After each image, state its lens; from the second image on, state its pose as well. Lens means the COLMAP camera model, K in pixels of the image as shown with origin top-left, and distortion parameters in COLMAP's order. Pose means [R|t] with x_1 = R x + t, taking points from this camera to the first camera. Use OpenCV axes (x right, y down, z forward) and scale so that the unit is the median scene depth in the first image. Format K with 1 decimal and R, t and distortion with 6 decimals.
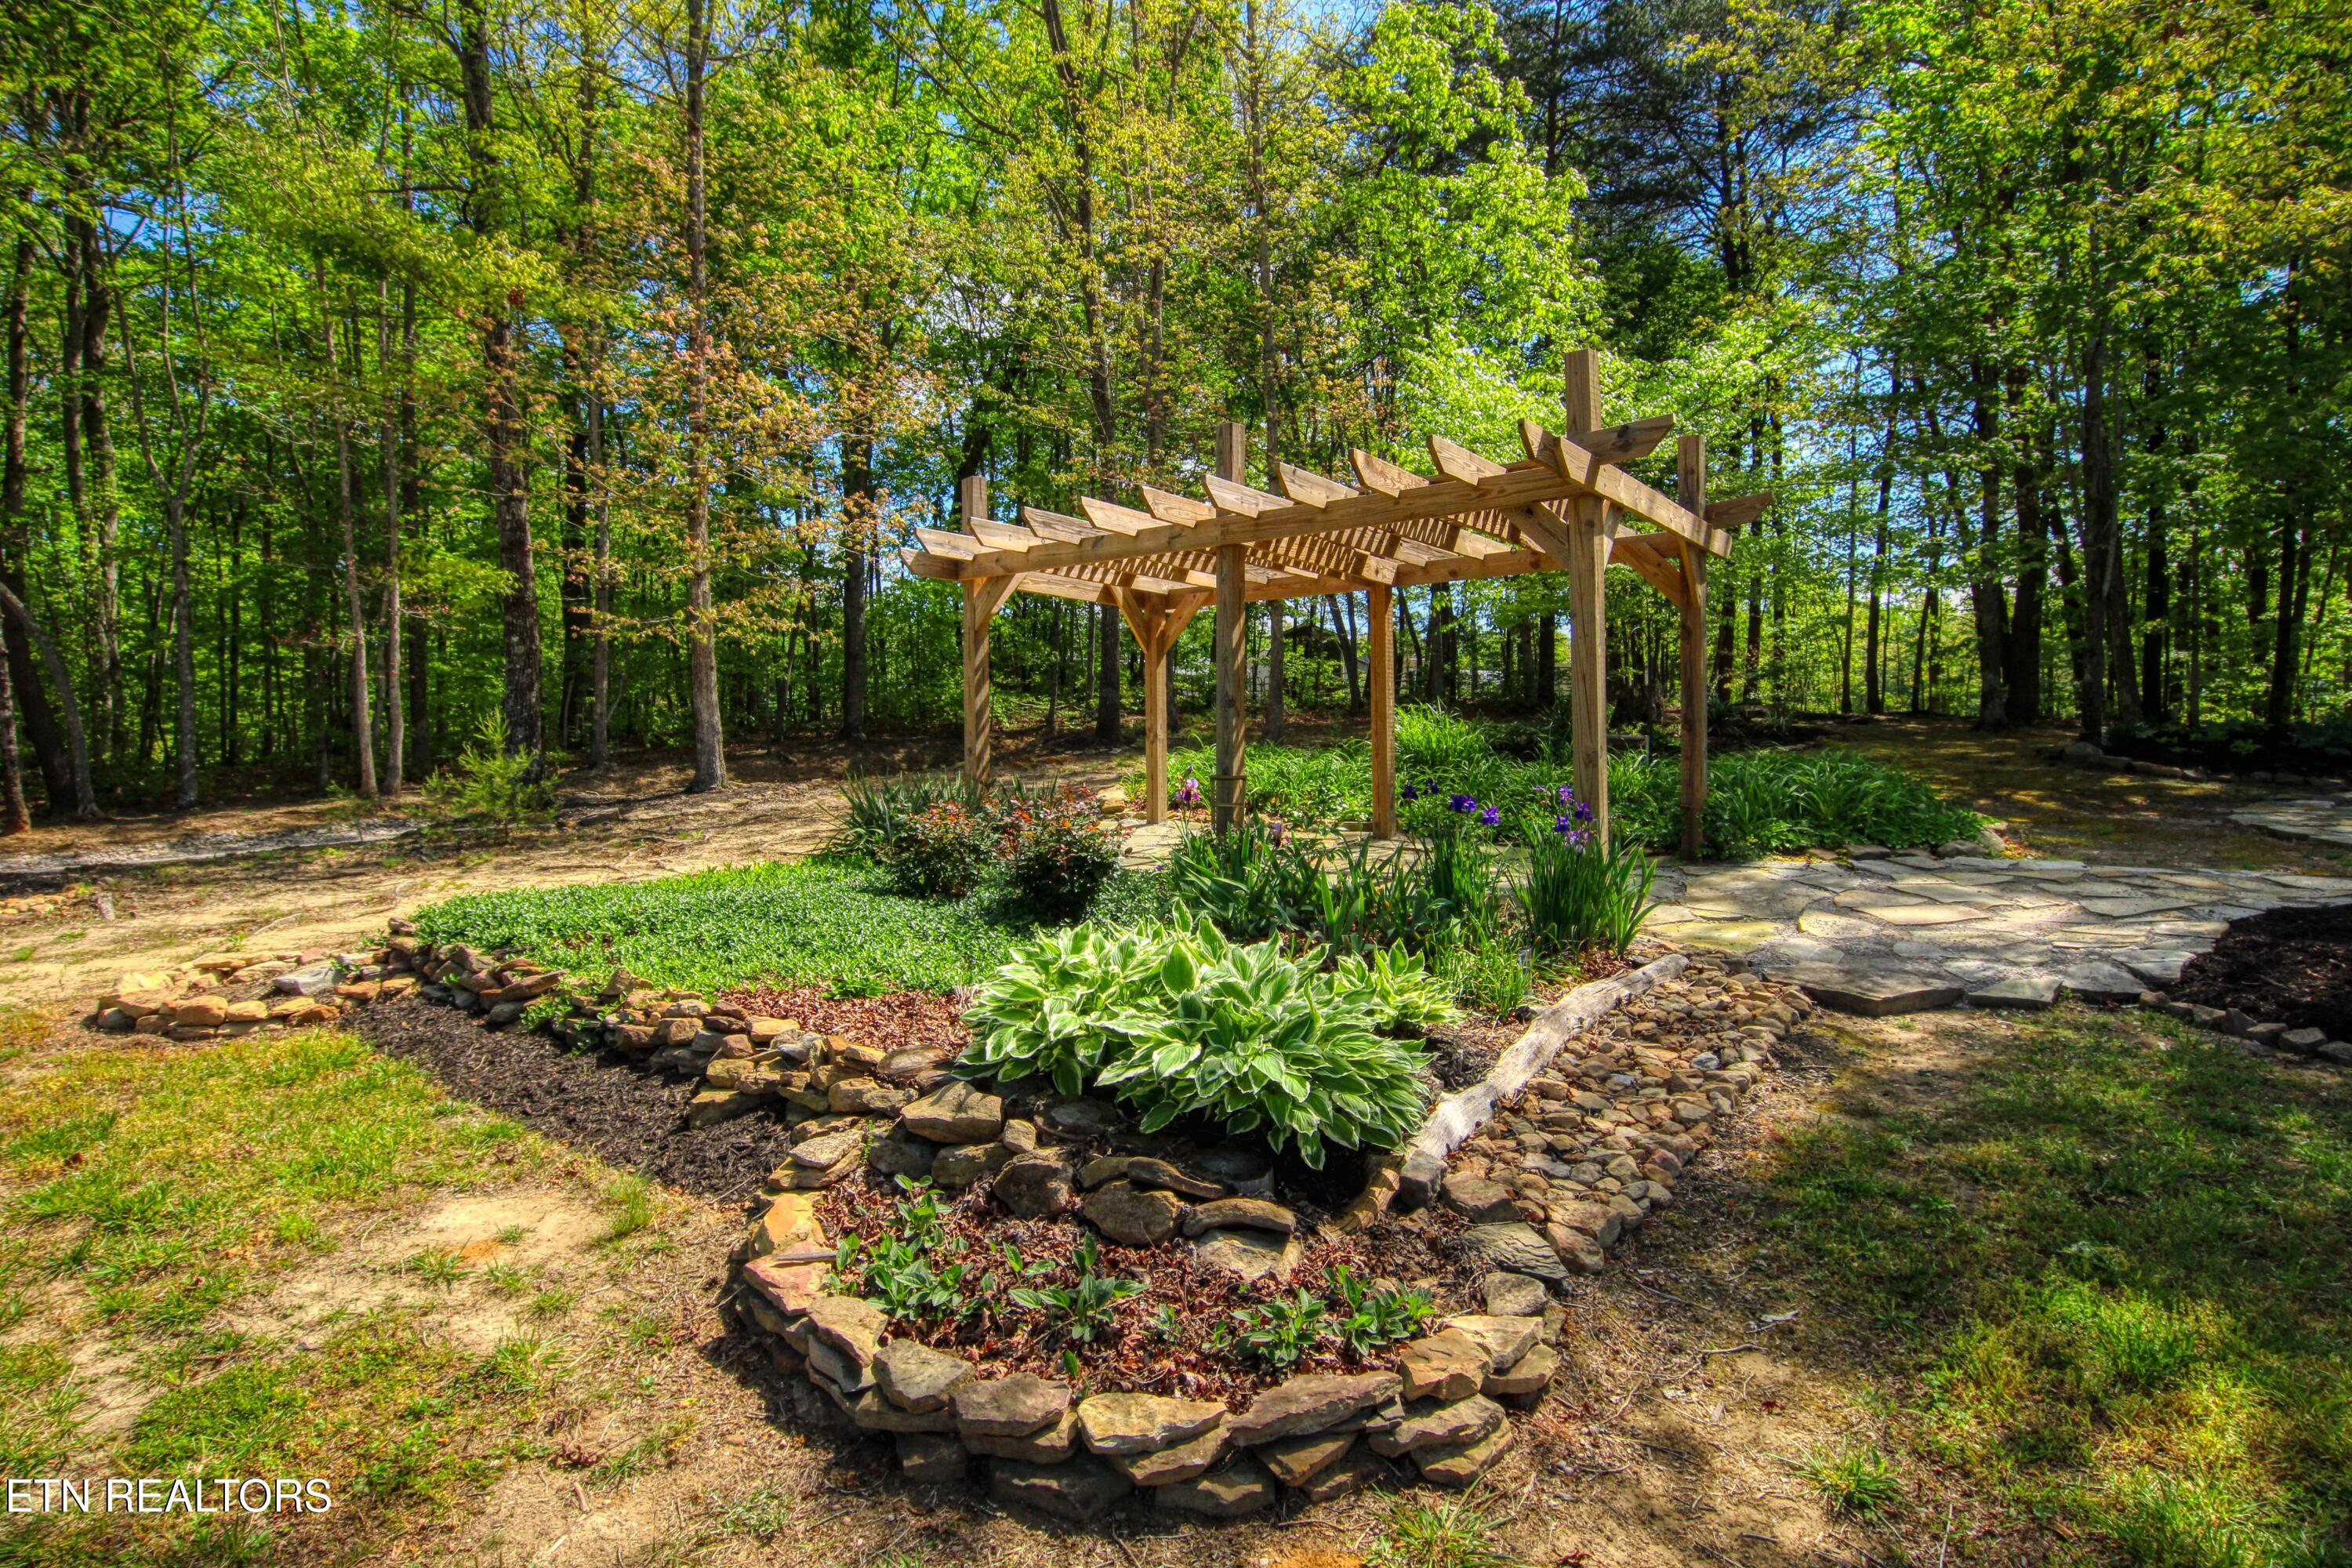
lens RADIAL K [[1183.4, 0, 1173.2], [0, 1183.4, 770.7], [0, 0, 1]] dist [0.014823, -0.011198]
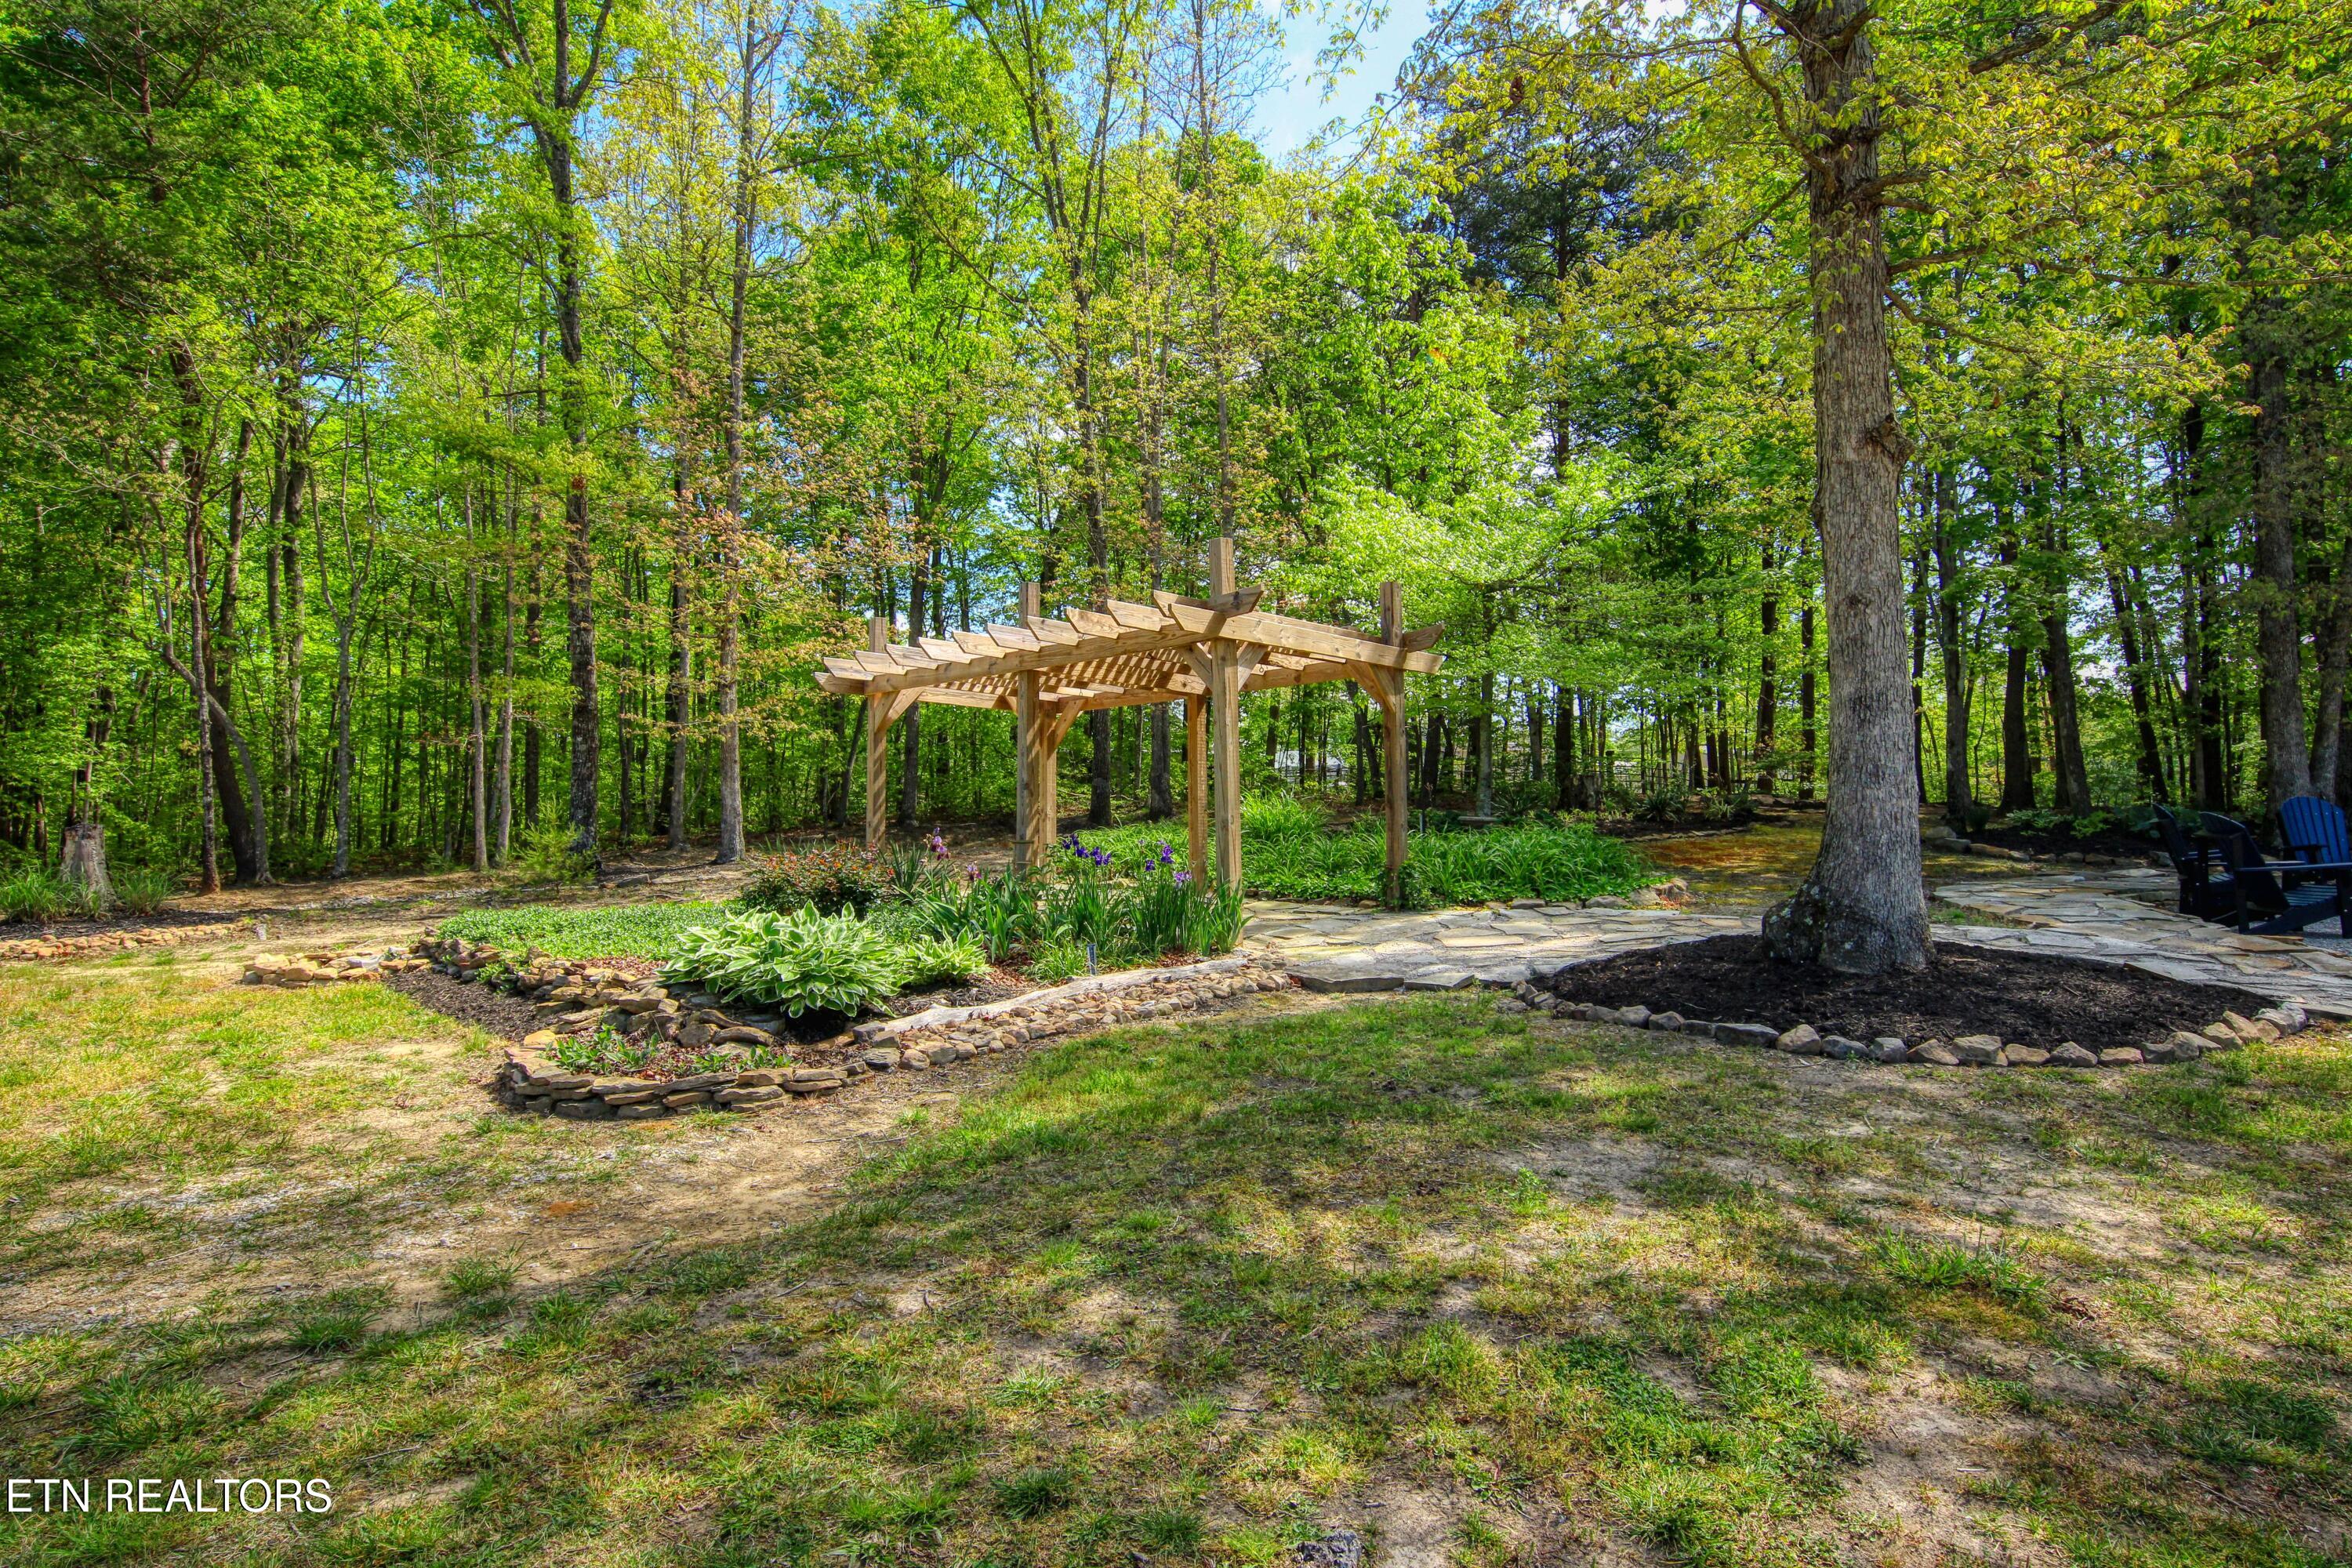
lens RADIAL K [[1239.5, 0, 1178.0], [0, 1239.5, 771.5], [0, 0, 1]] dist [0.002515, -0.000268]
pose [[0.993429, -0.001835, -0.114436, 0.337914], [-0.007009, 0.997019, -0.076834, 0.029283], [0.114236, 0.077131, 0.990455, -0.335308]]
